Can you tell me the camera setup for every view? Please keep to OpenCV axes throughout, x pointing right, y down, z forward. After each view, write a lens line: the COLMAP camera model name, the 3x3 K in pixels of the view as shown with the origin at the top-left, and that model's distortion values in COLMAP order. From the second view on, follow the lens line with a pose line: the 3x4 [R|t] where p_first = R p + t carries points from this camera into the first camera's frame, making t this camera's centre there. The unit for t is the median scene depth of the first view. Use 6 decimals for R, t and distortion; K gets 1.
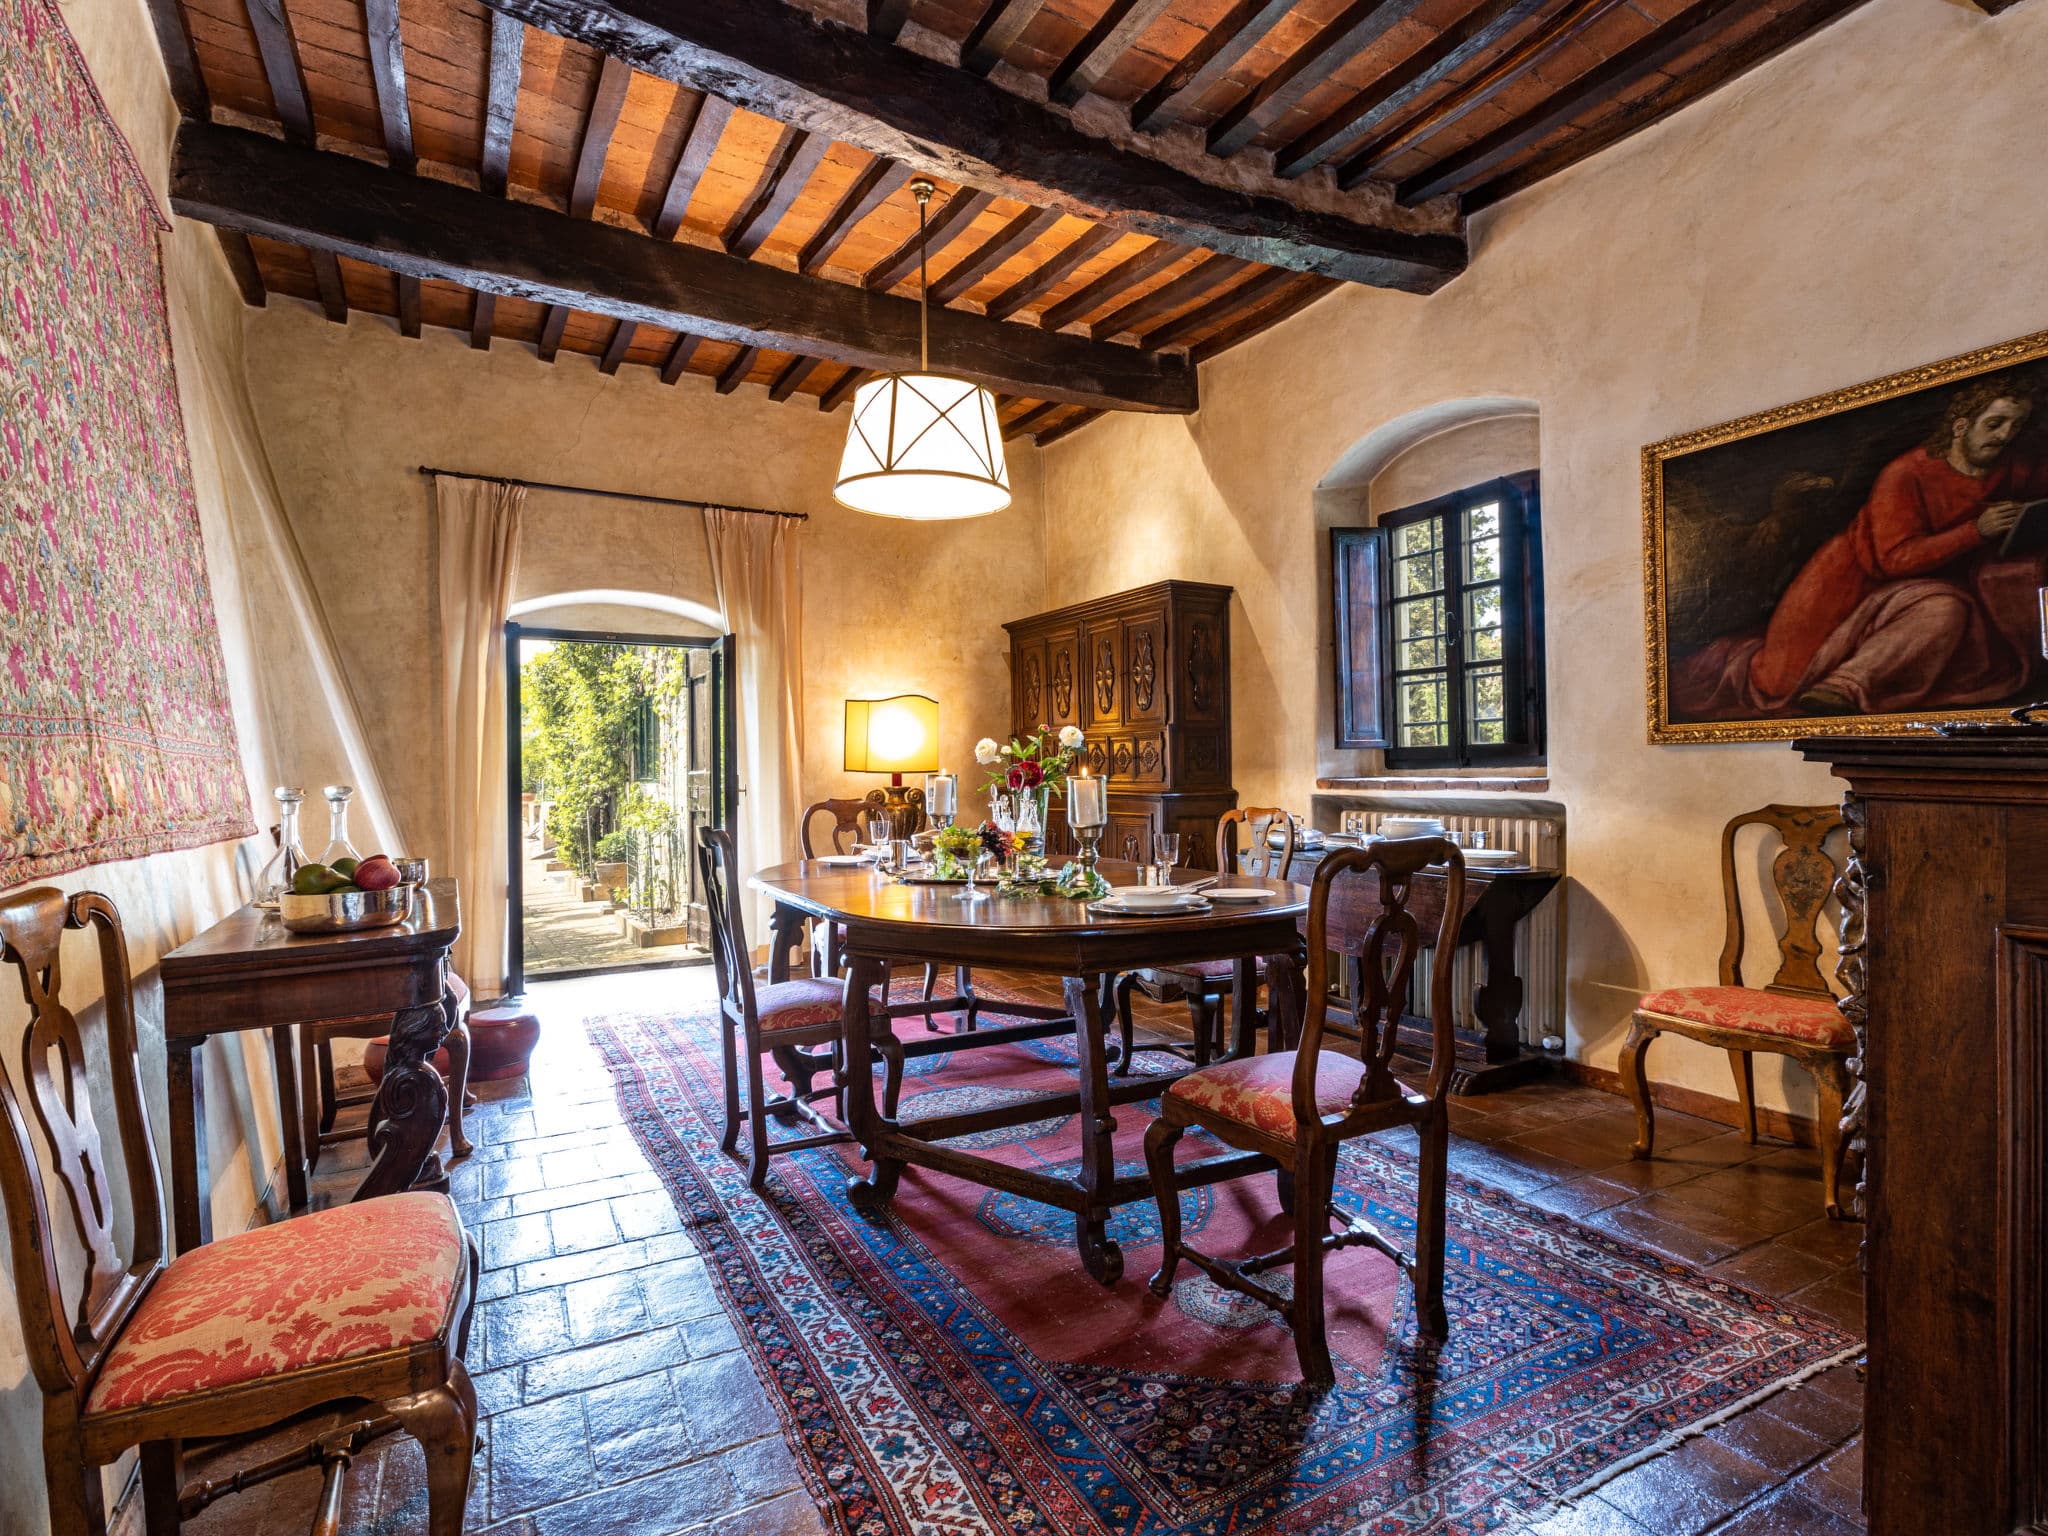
lens RADIAL K [[1011.9, 0, 1028.8], [0, 1011.9, 781.5], [0, 0, 1]] dist [0.003515, -0.000625]
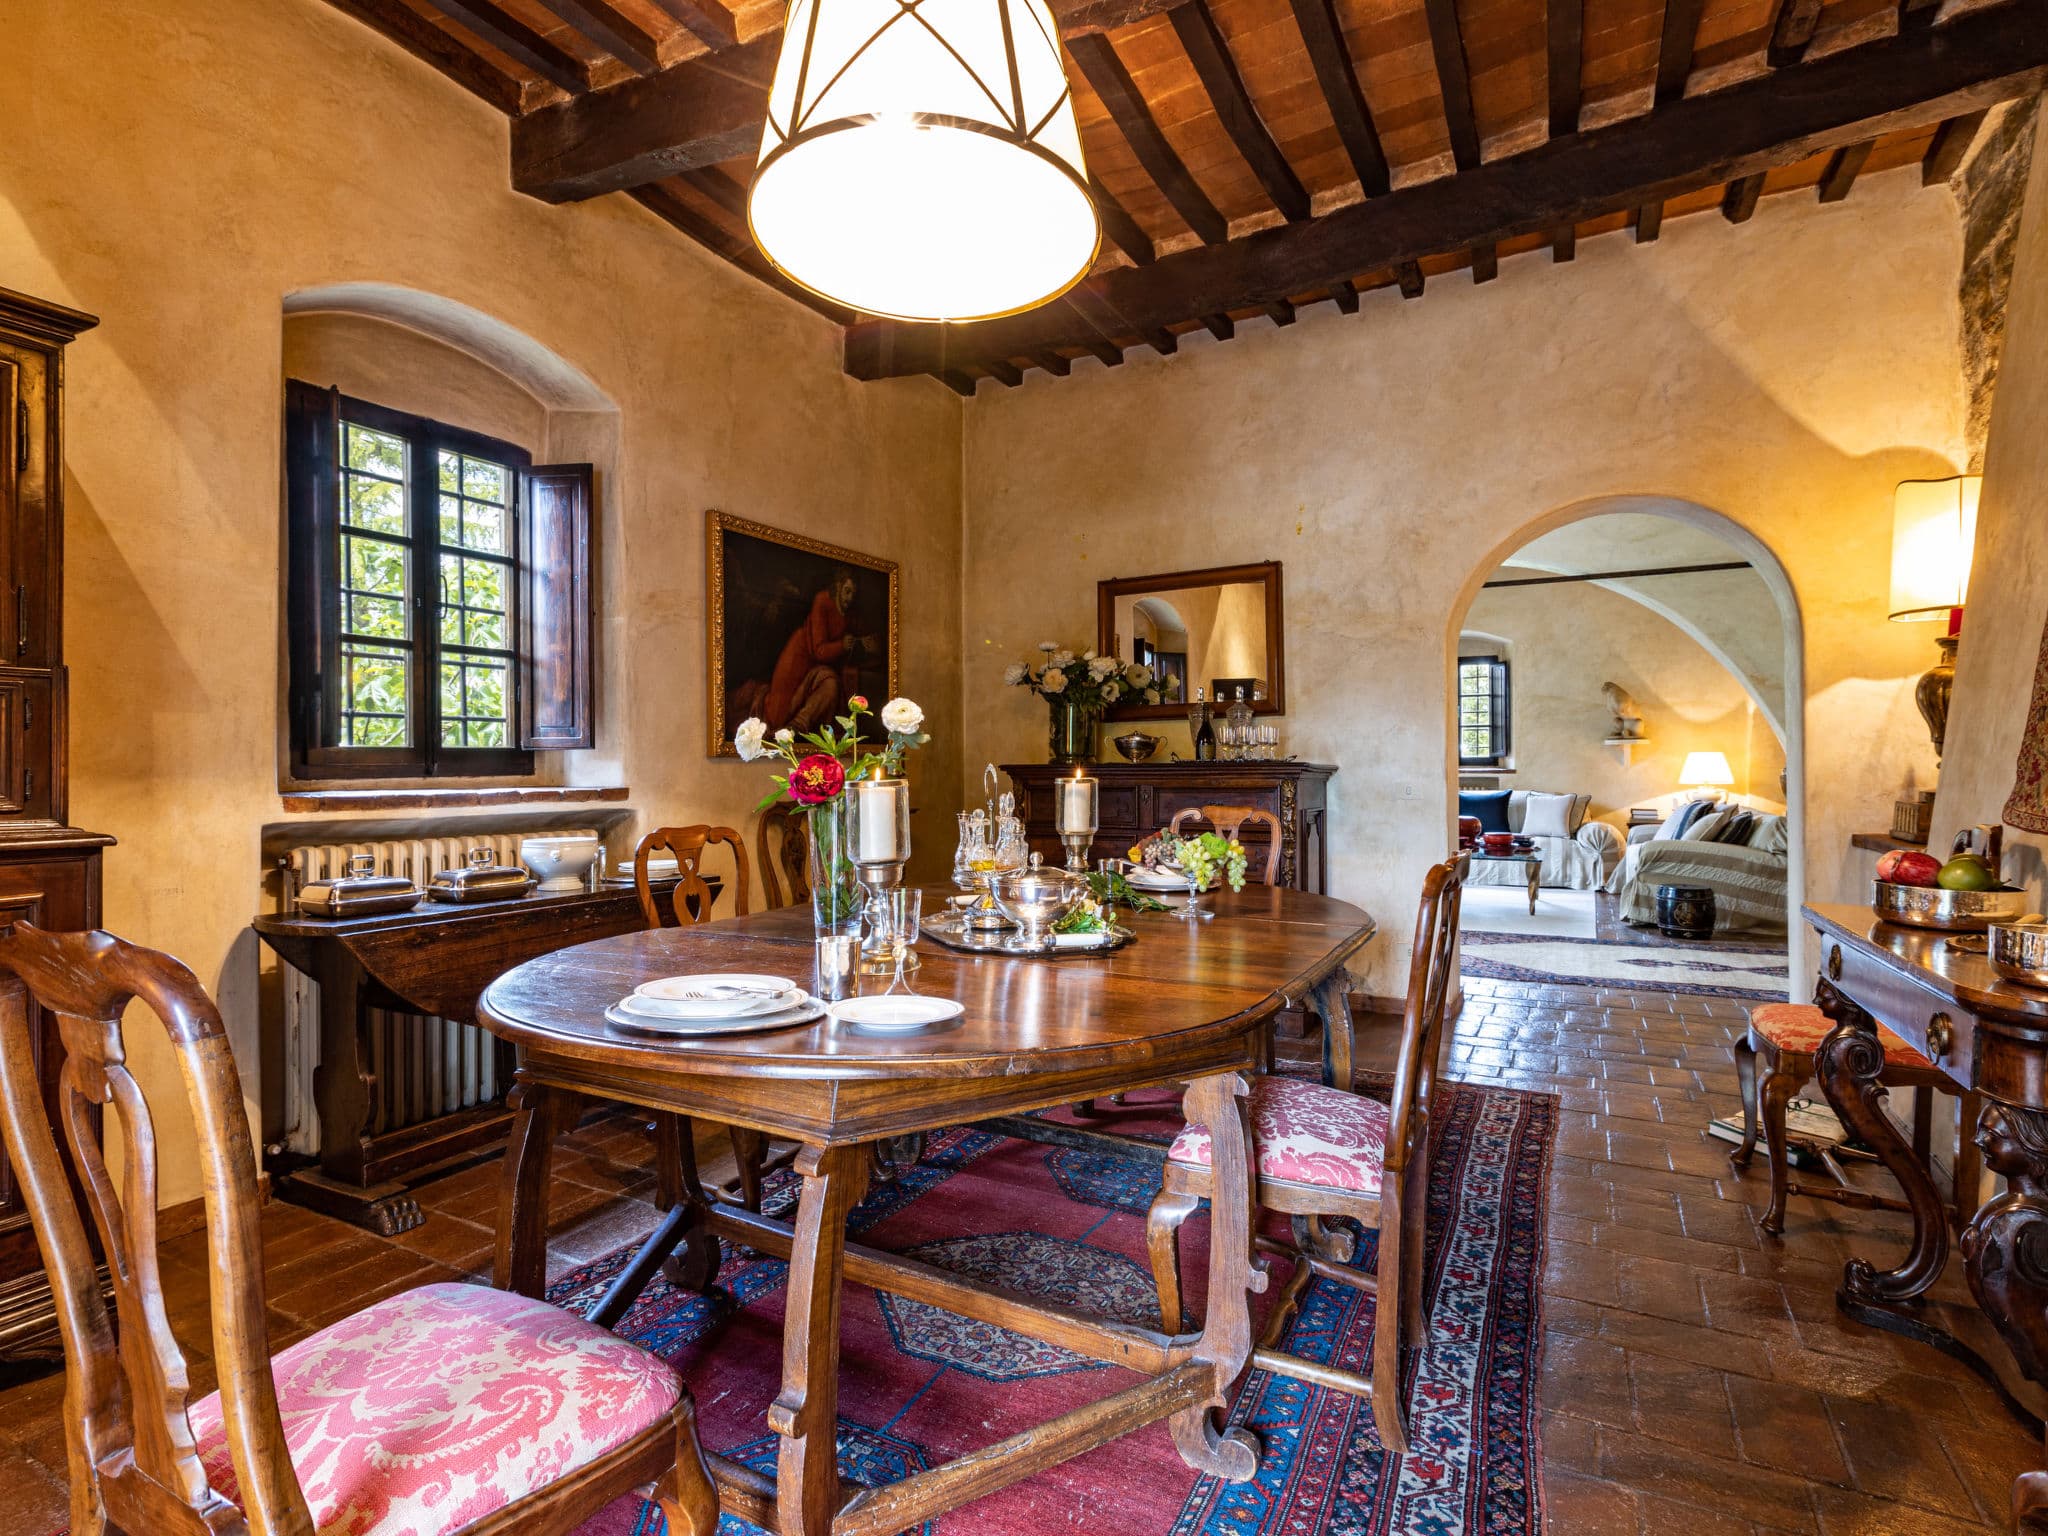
lens RADIAL K [[1011.9, 0, 1025.5], [0, 1011.9, 765.5], [0, 0, 1]] dist [0.003515, -0.000625]
pose [[-0.544045, 0.012650, 0.838961, -0.487787], [0.016905, 0.999849, -0.004113, -0.012112], [-0.838886, 0.011945, -0.544176, 1.085057]]
